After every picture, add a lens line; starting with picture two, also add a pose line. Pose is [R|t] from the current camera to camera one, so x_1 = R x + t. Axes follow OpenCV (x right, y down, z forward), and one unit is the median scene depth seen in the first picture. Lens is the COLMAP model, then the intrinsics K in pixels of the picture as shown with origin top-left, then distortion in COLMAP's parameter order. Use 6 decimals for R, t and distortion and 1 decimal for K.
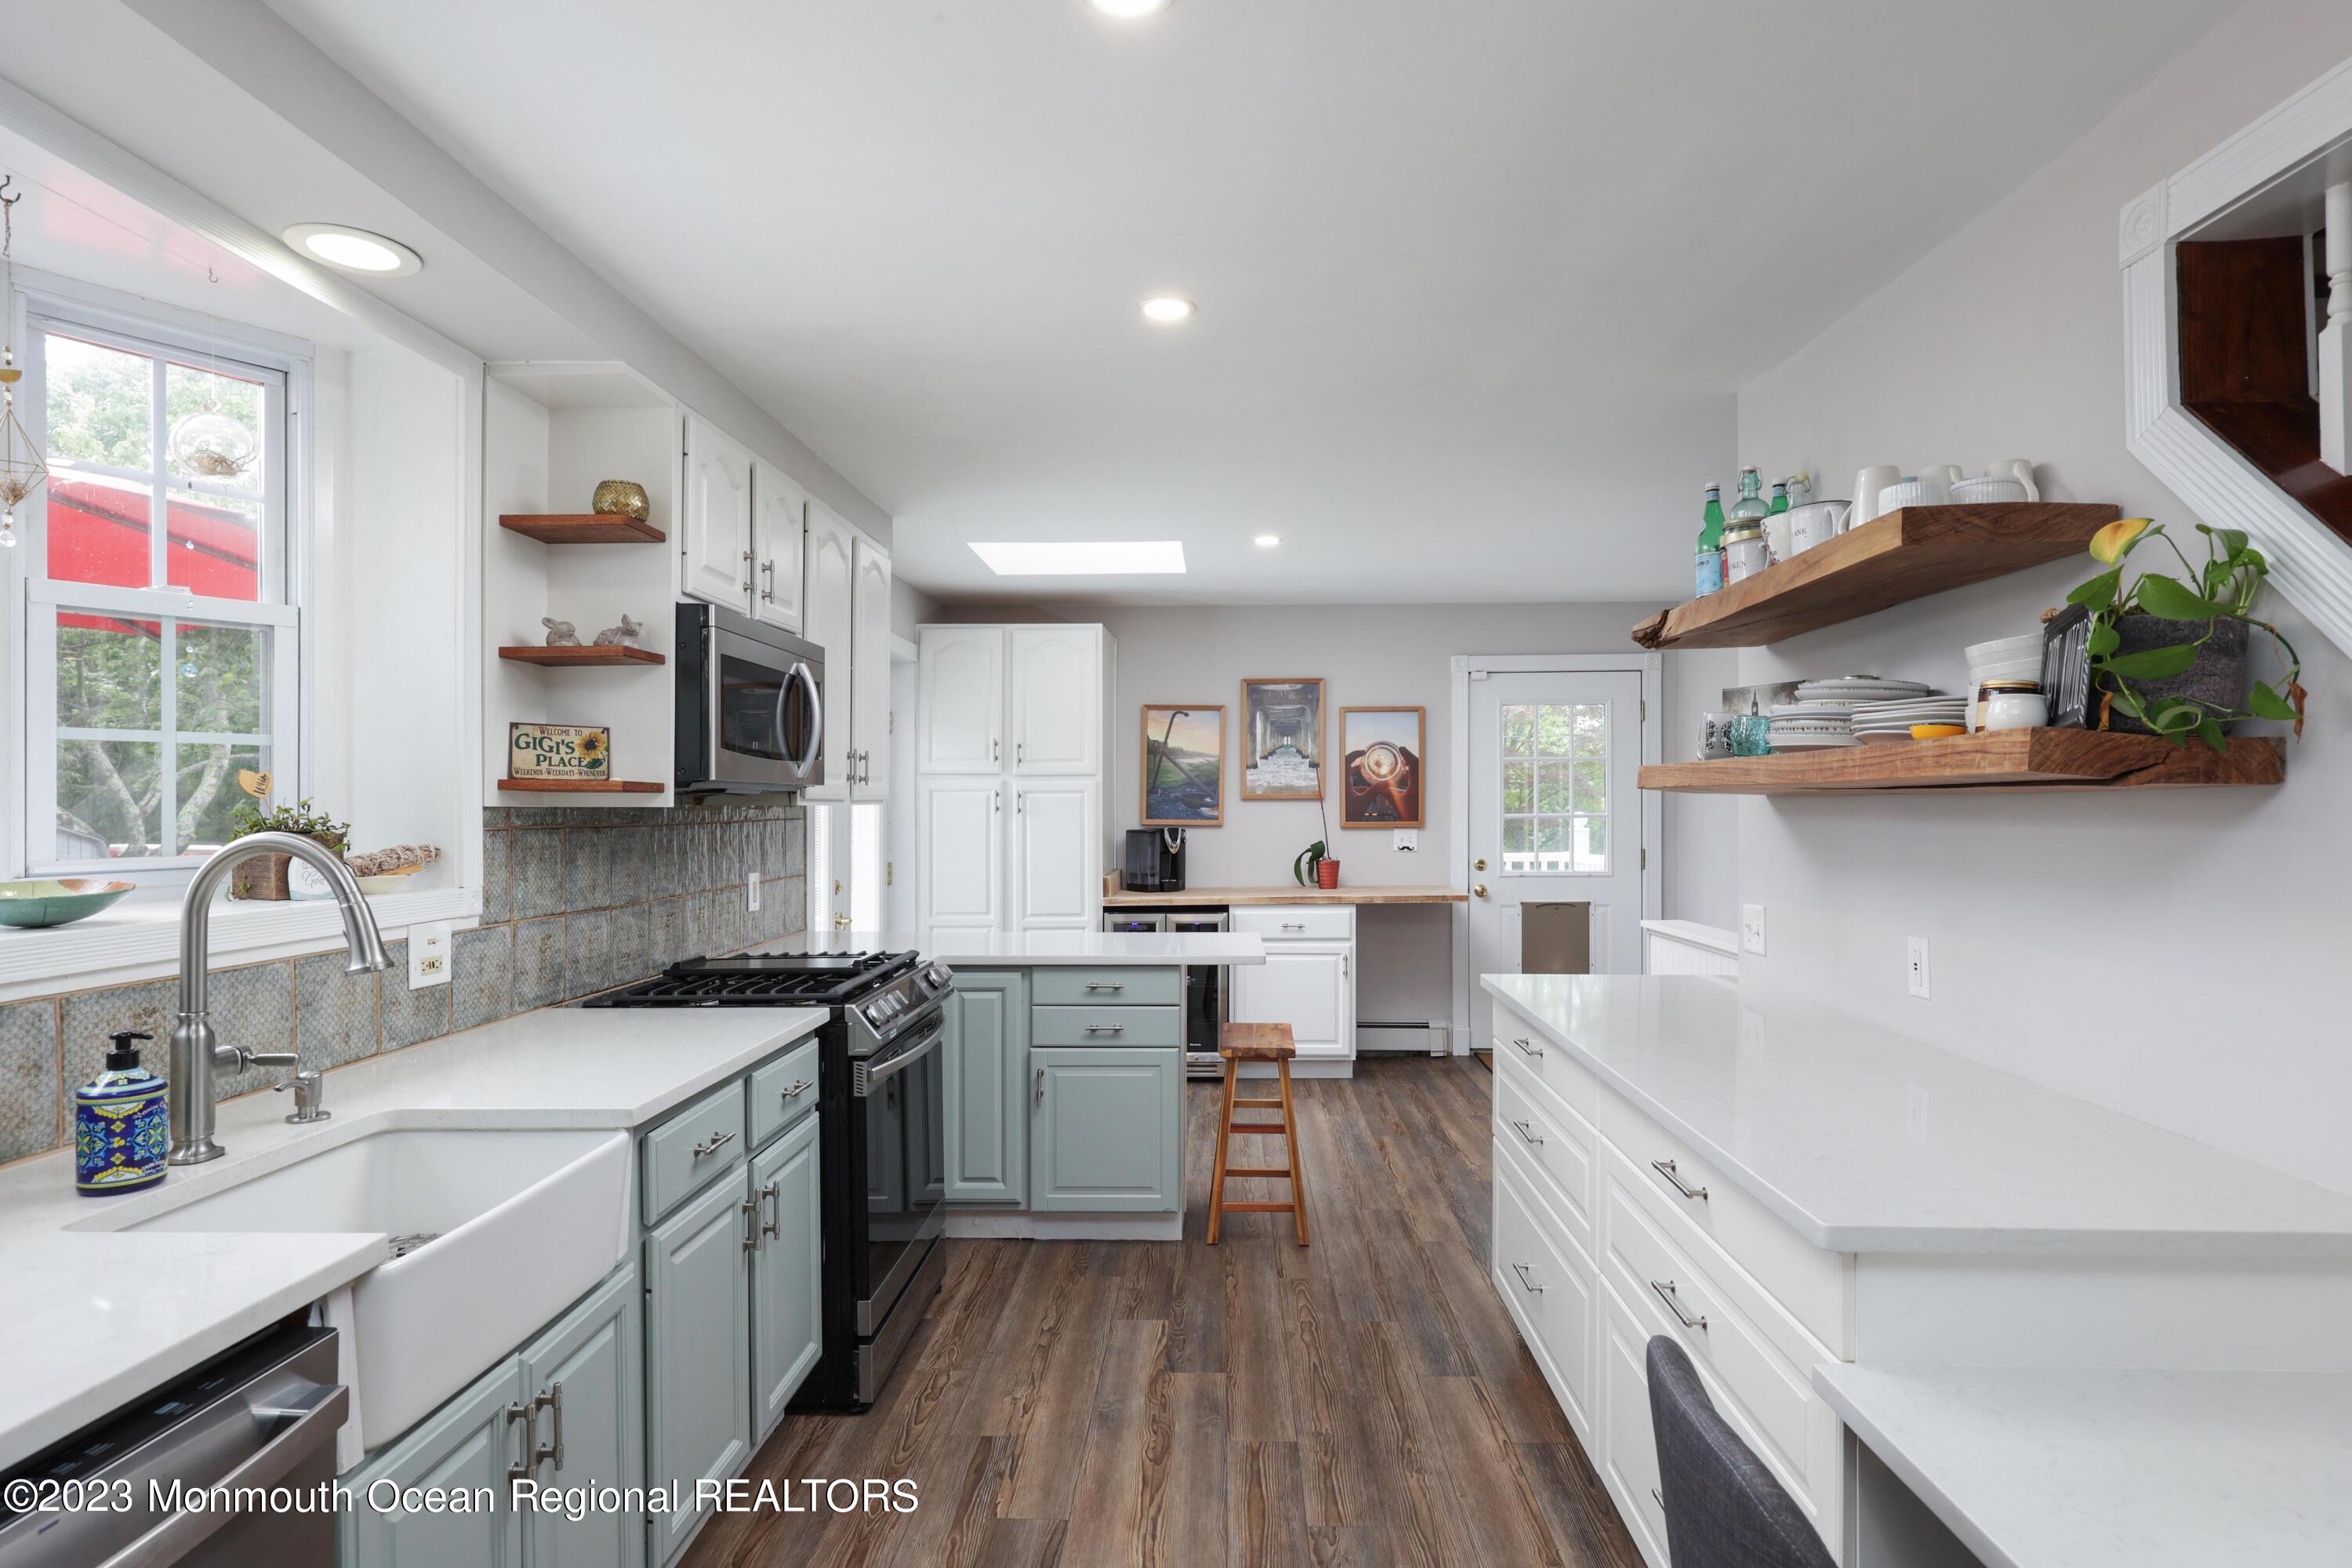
lens RADIAL K [[1254.4, 0, 1168.3], [0, 1254.4, 793.9], [0, 0, 1]] dist [0.000856, 0.000189]
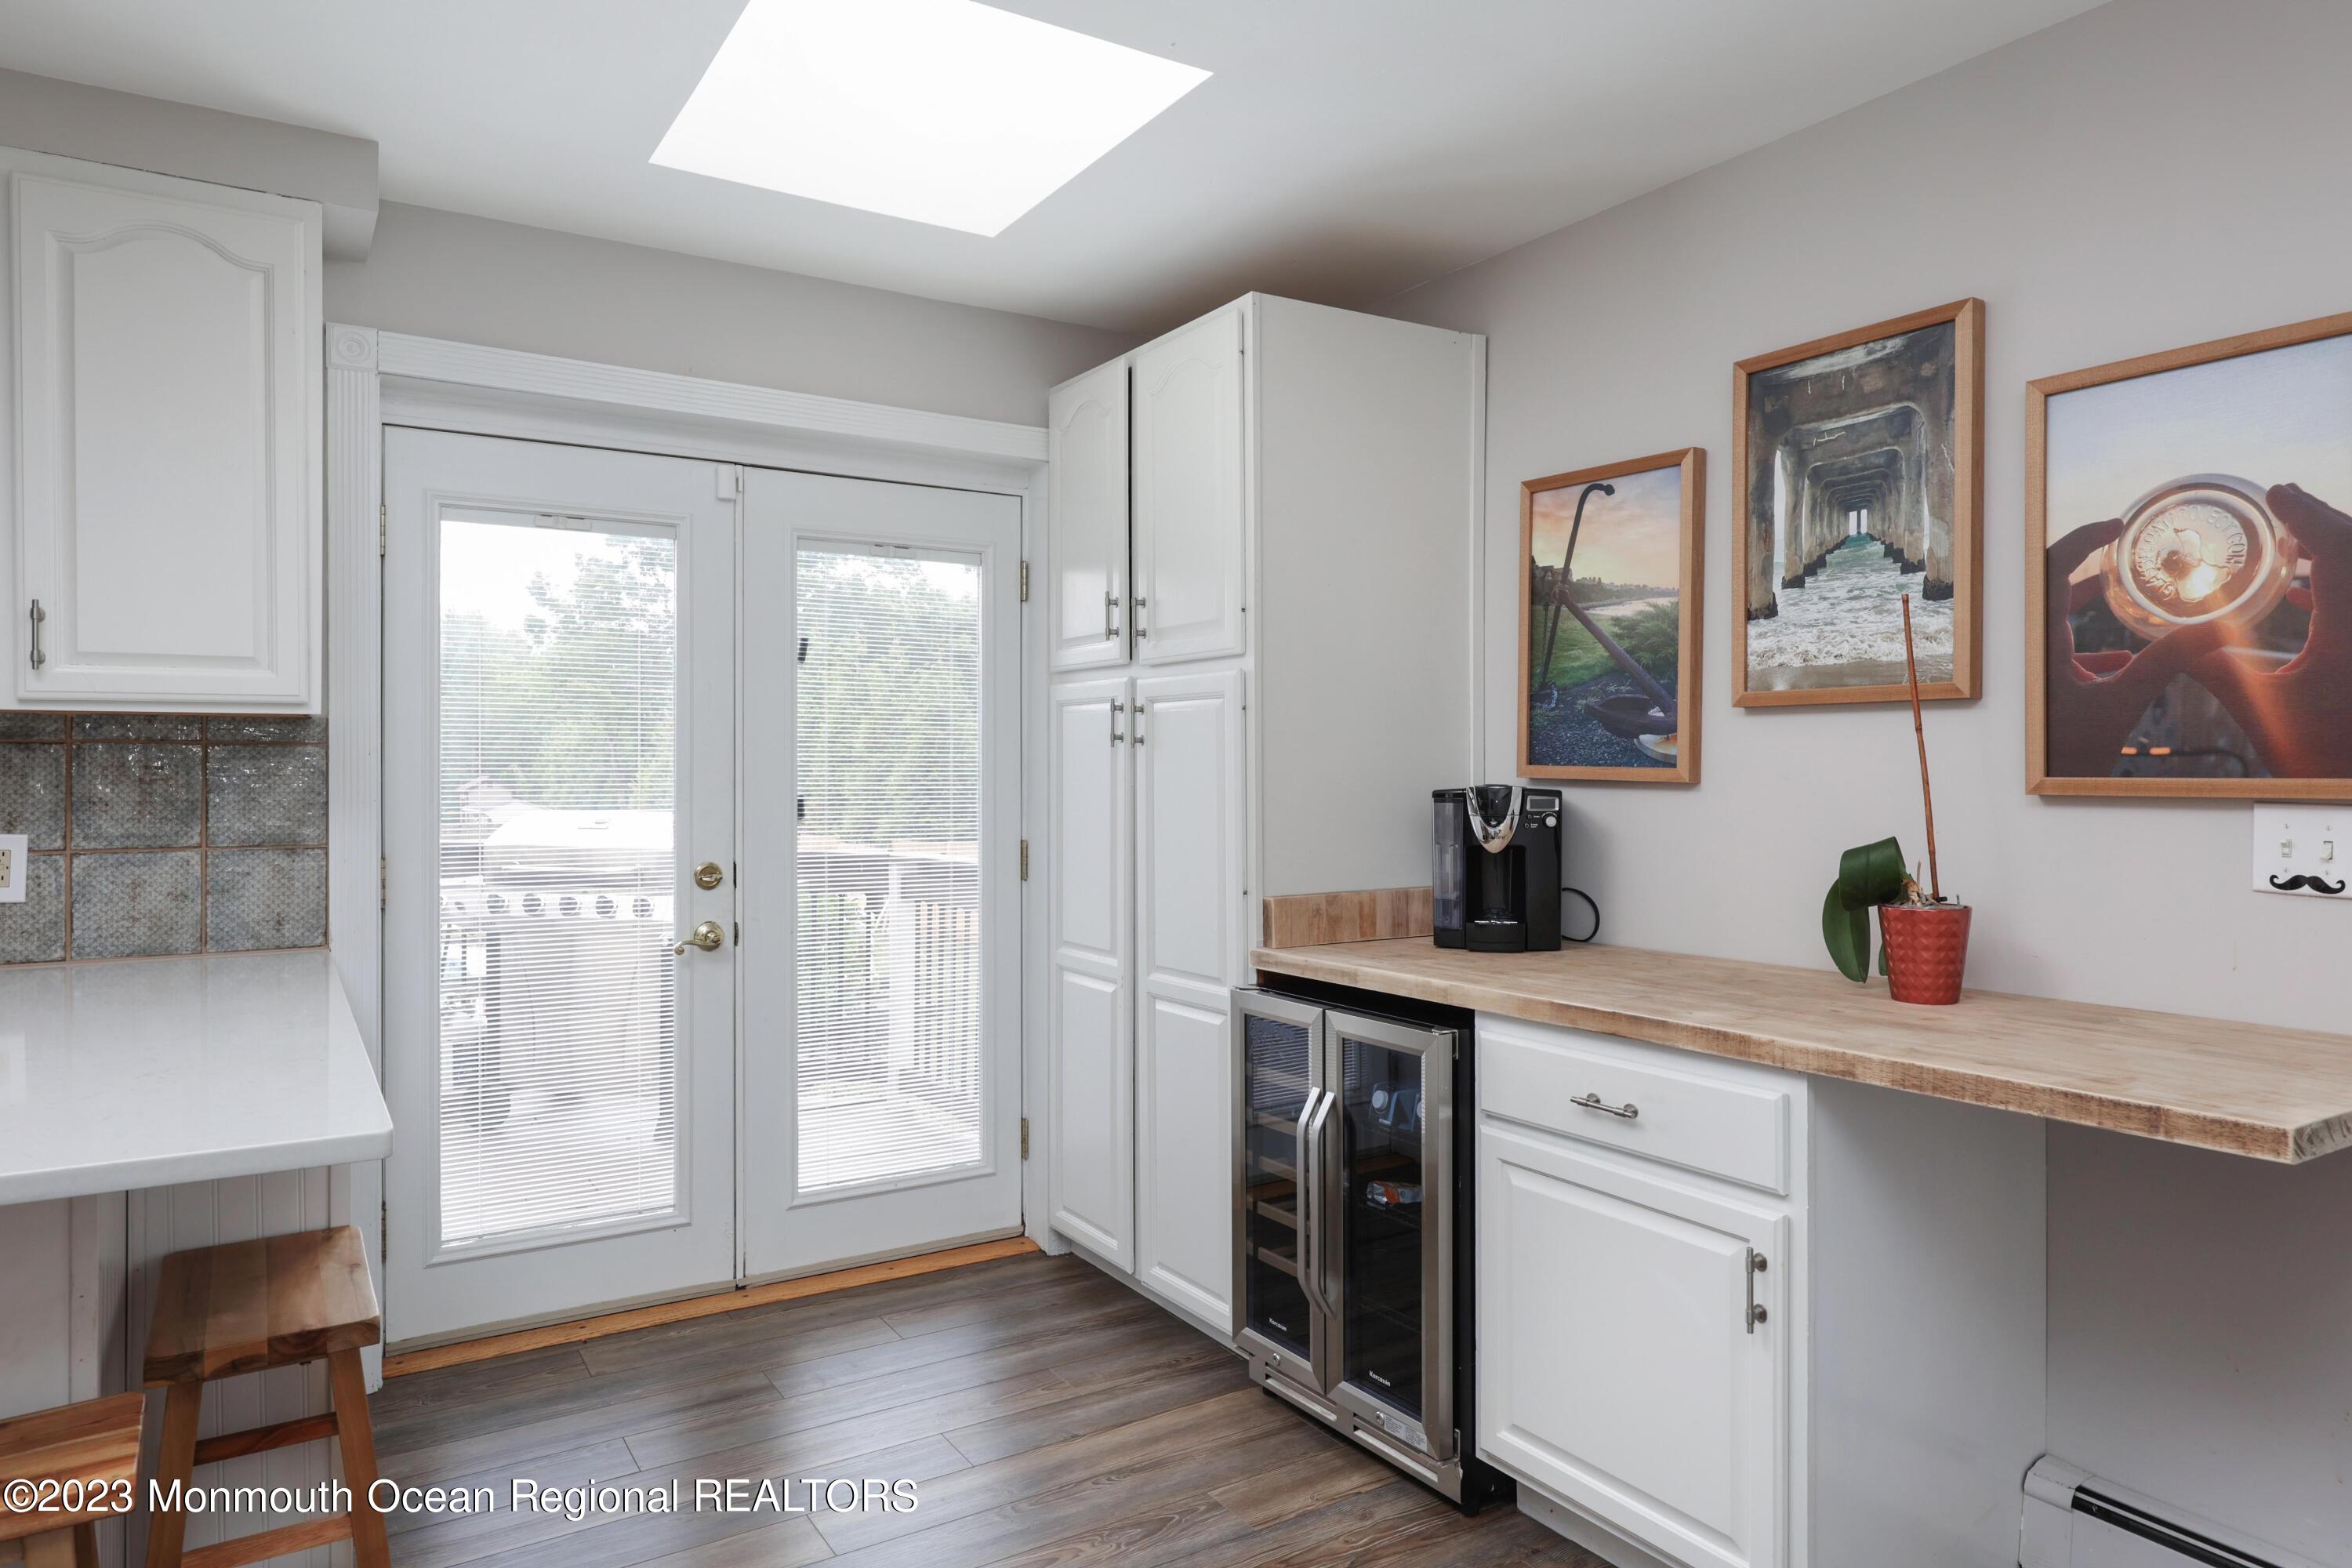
lens RADIAL K [[1426.0, 0, 1170.5], [0, 1426.0, 769.2], [0, 0, 1]] dist [0.003584, -0.000361]
pose [[0.568048, 0.007516, -0.822961, 0.297943], [0.000882, 0.999952, 0.009742, 0.017331], [0.822995, -0.006260, 0.568014, 0.646224]]
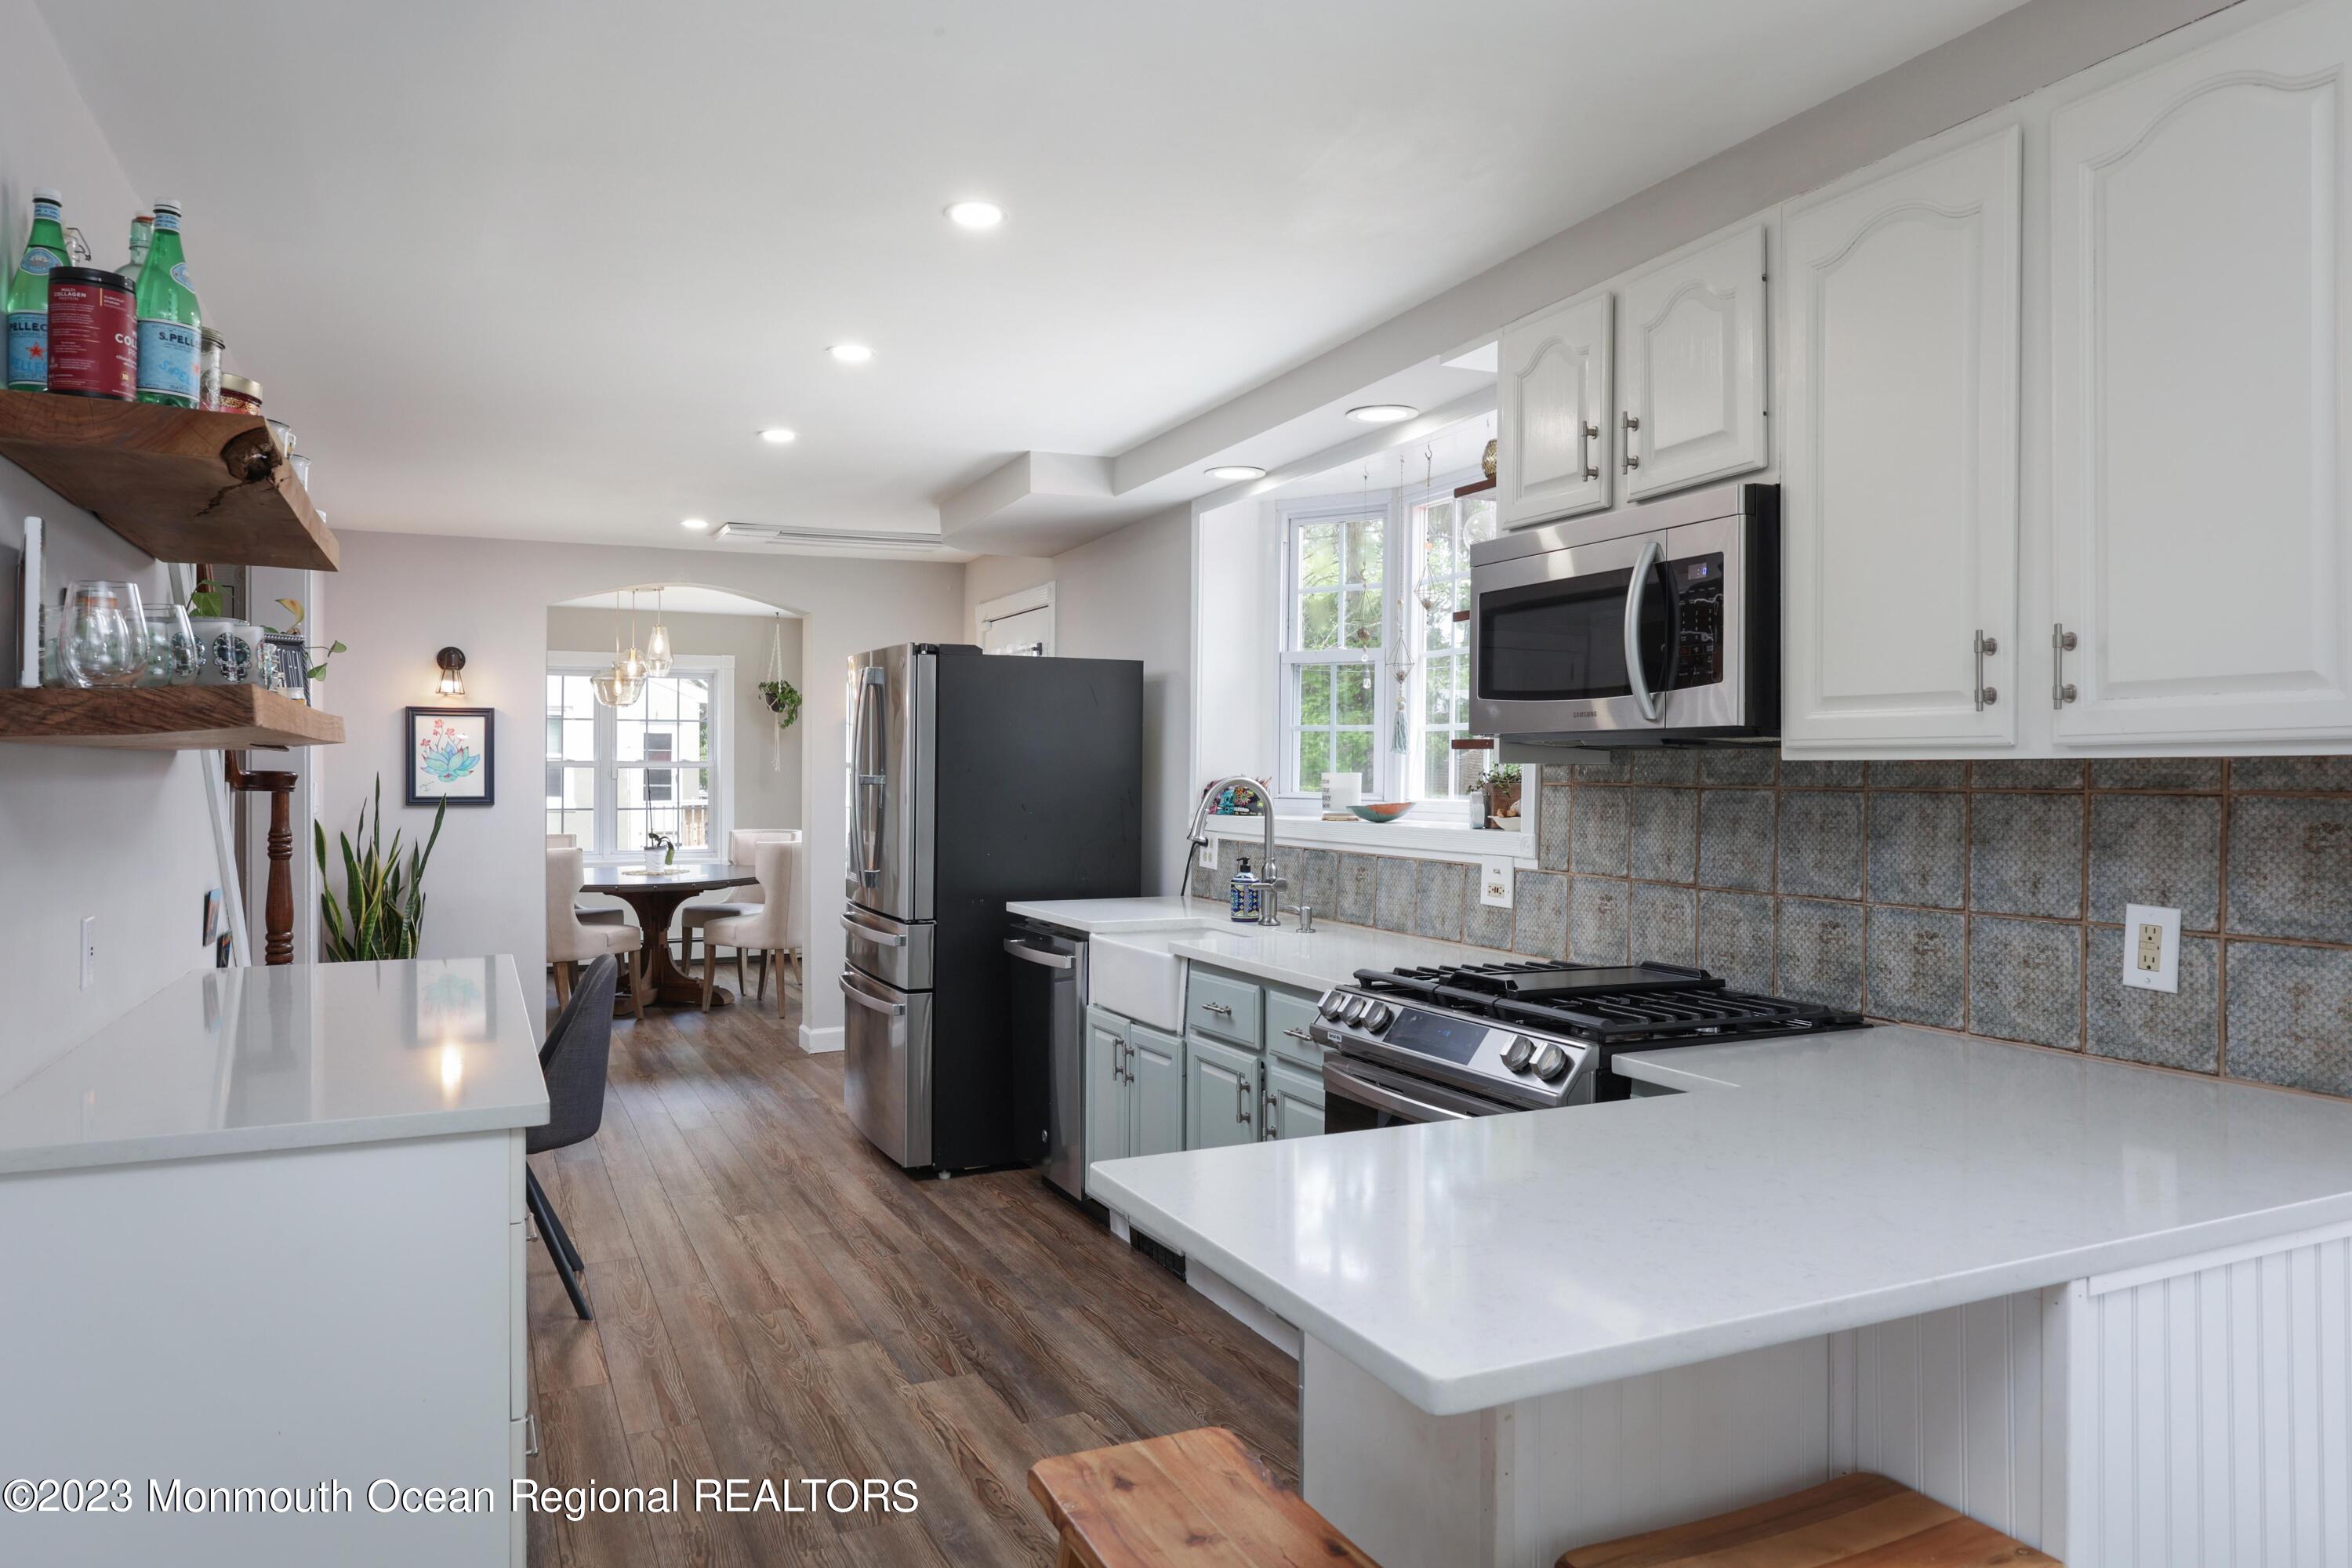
lens RADIAL K [[1556.3, 0, 1161.1], [0, 1556.3, 782.2], [0, 0, 1]] dist [-0.012690, -0.002015]
pose [[-0.891508, 0.009992, -0.452894, 0.149894], [0.009617, 0.999949, 0.003130, 0.007688], [0.452902, -0.001565, -0.891559, 0.812475]]
